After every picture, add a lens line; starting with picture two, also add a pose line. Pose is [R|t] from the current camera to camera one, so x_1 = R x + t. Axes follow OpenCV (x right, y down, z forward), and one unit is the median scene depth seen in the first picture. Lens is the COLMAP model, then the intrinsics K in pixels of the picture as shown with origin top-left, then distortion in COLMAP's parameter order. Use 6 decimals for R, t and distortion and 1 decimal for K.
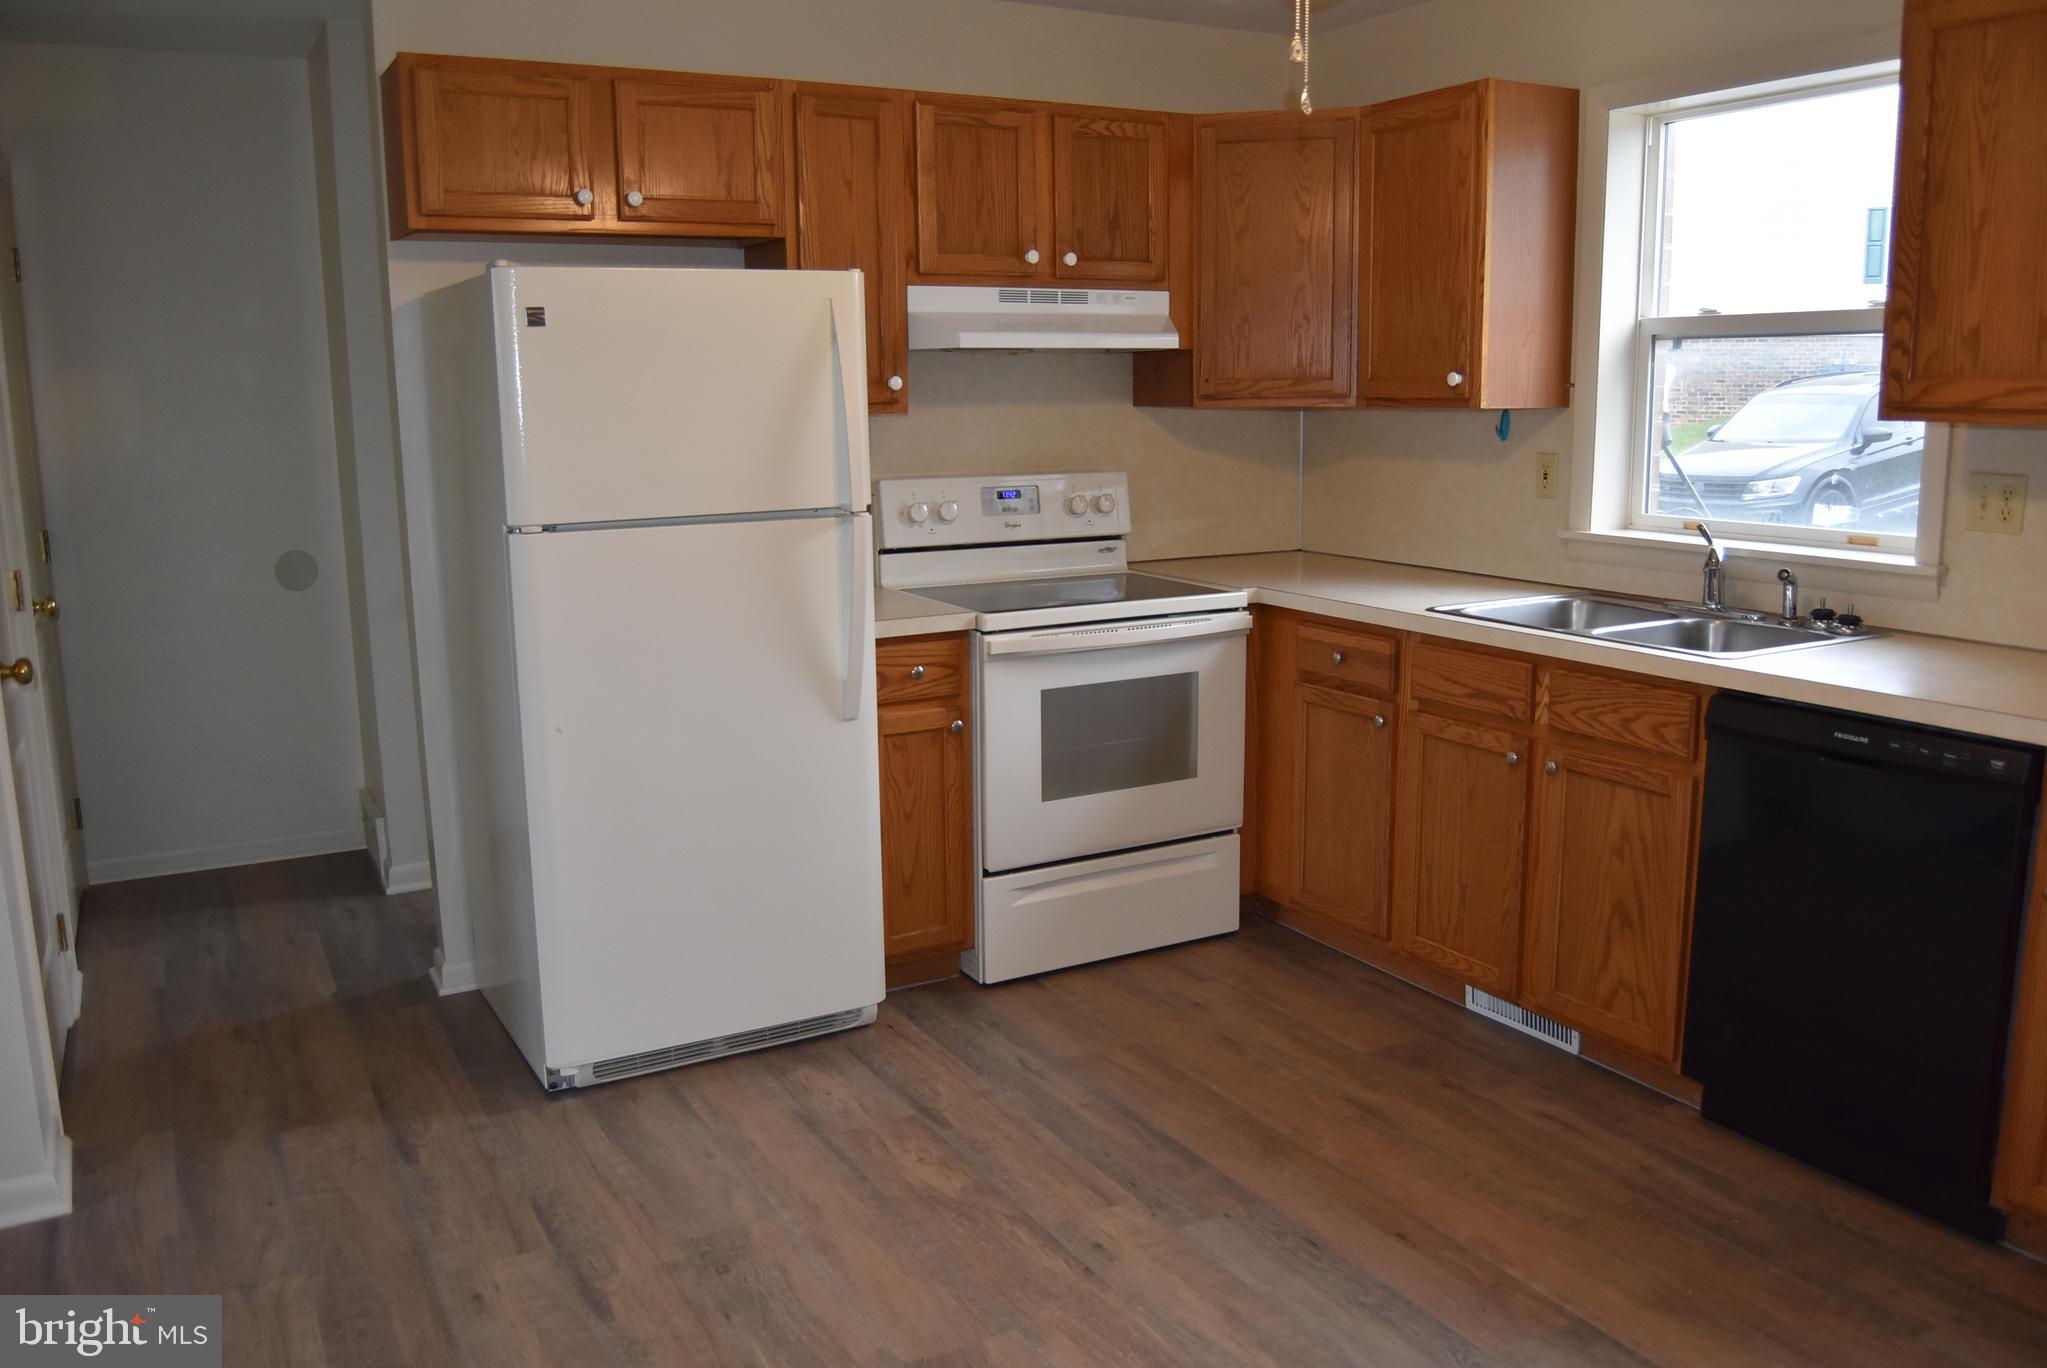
lens RADIAL K [[1620.1, 0, 1023.5], [0, 1620.1, 684.0], [0, 0, 1]] dist [-0.092932, 0.037543]
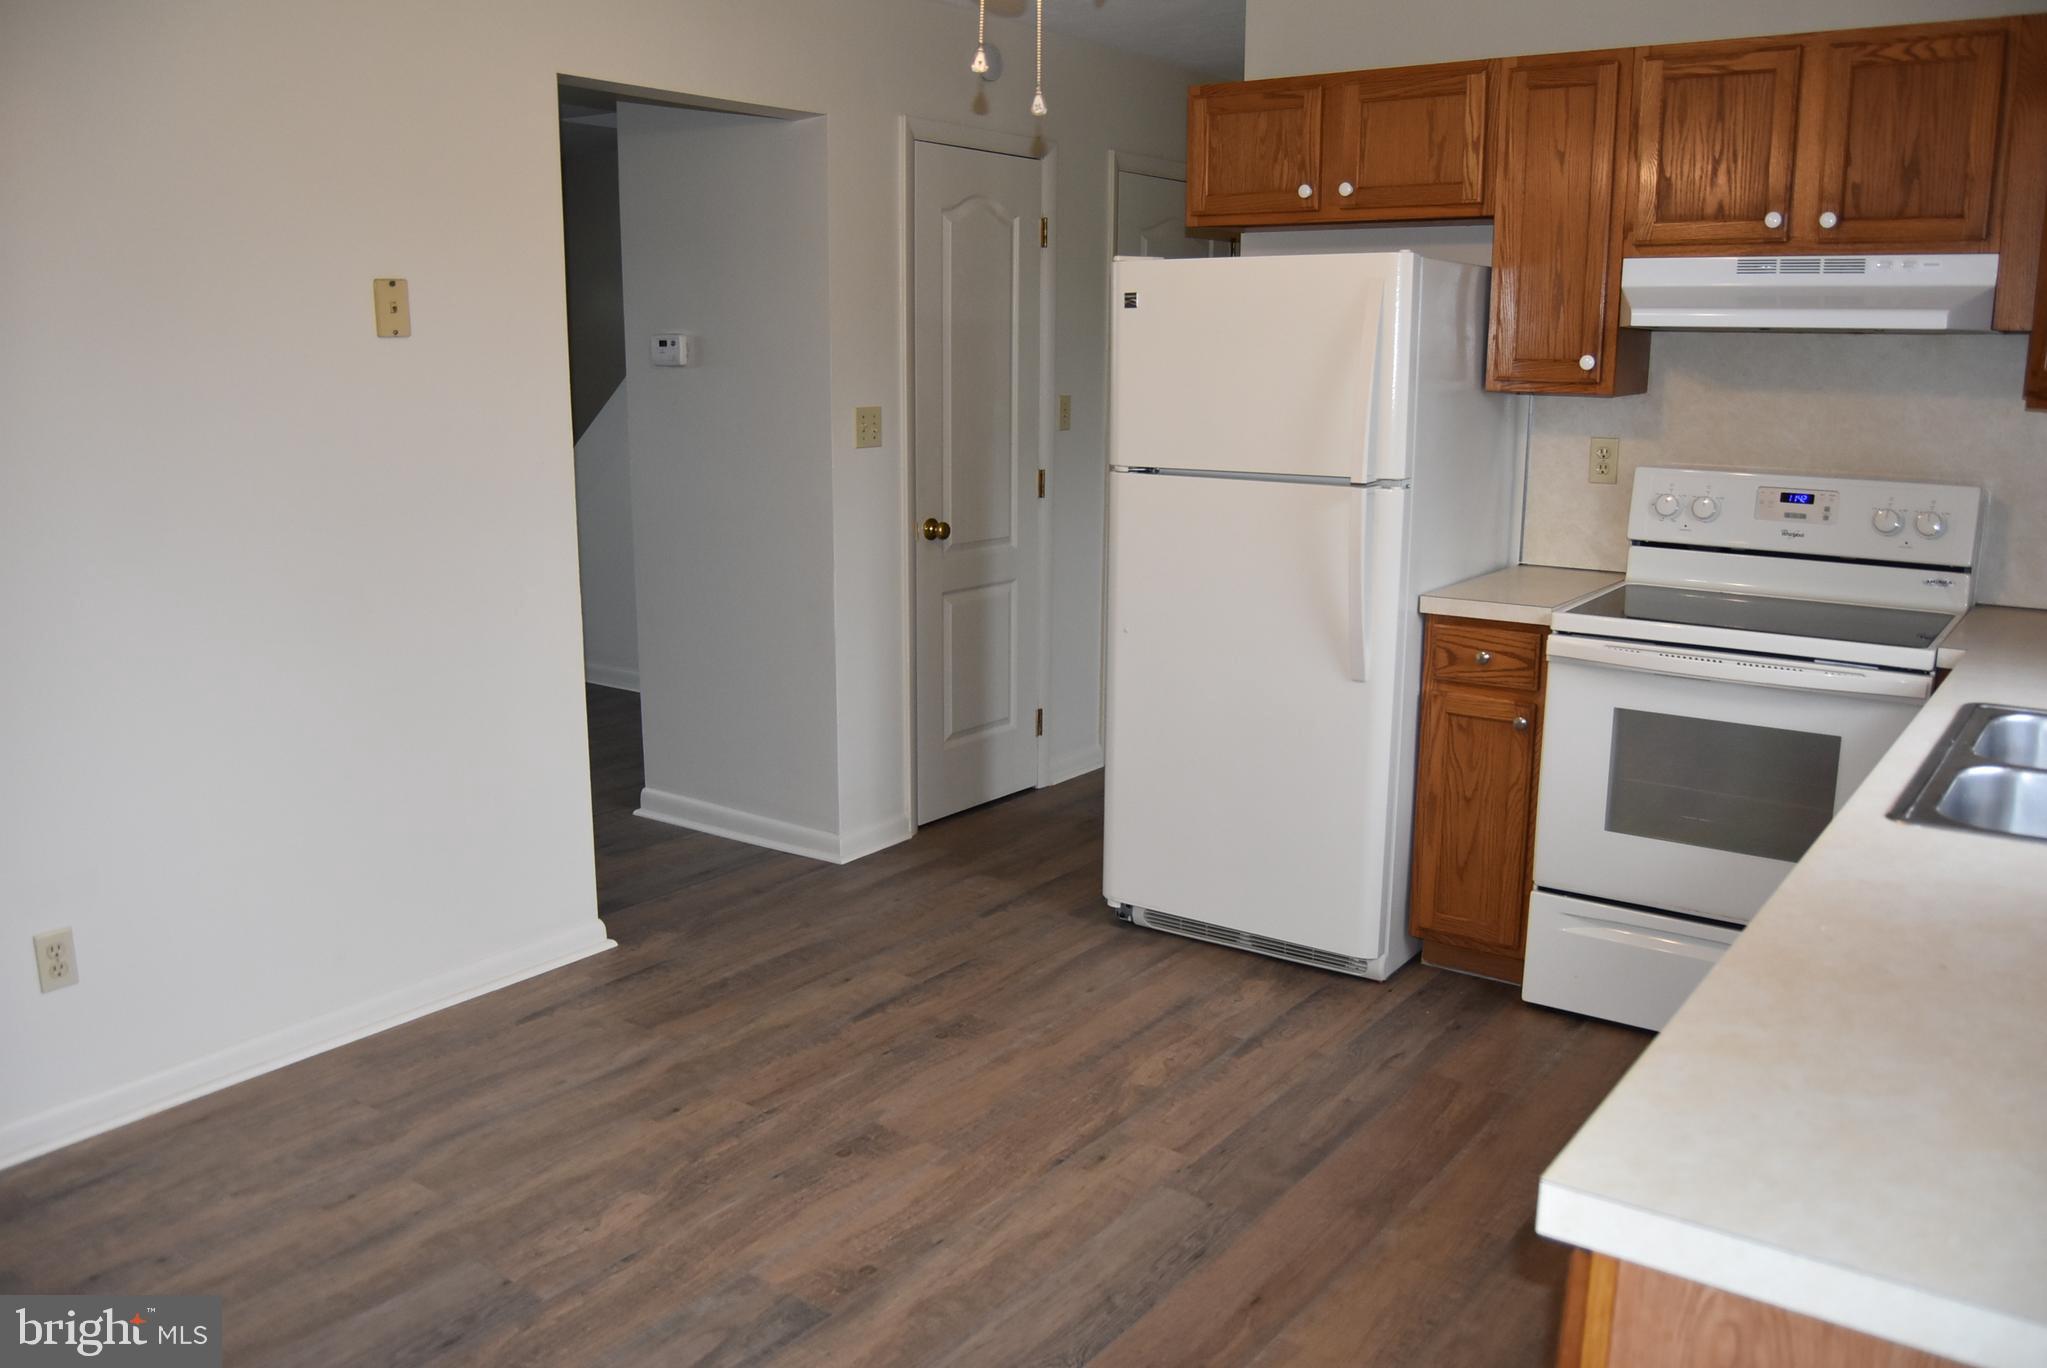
lens RADIAL K [[1620.1, 0, 1023.5], [0, 1620.1, 684.0], [0, 0, 1]] dist [-0.092932, 0.037543]
pose [[0.411493, 0.200448, -0.889097, 0.685053], [-0.171907, 0.975076, 0.140269, -0.080017], [0.895054, 0.095122, 0.435695, 0.325366]]
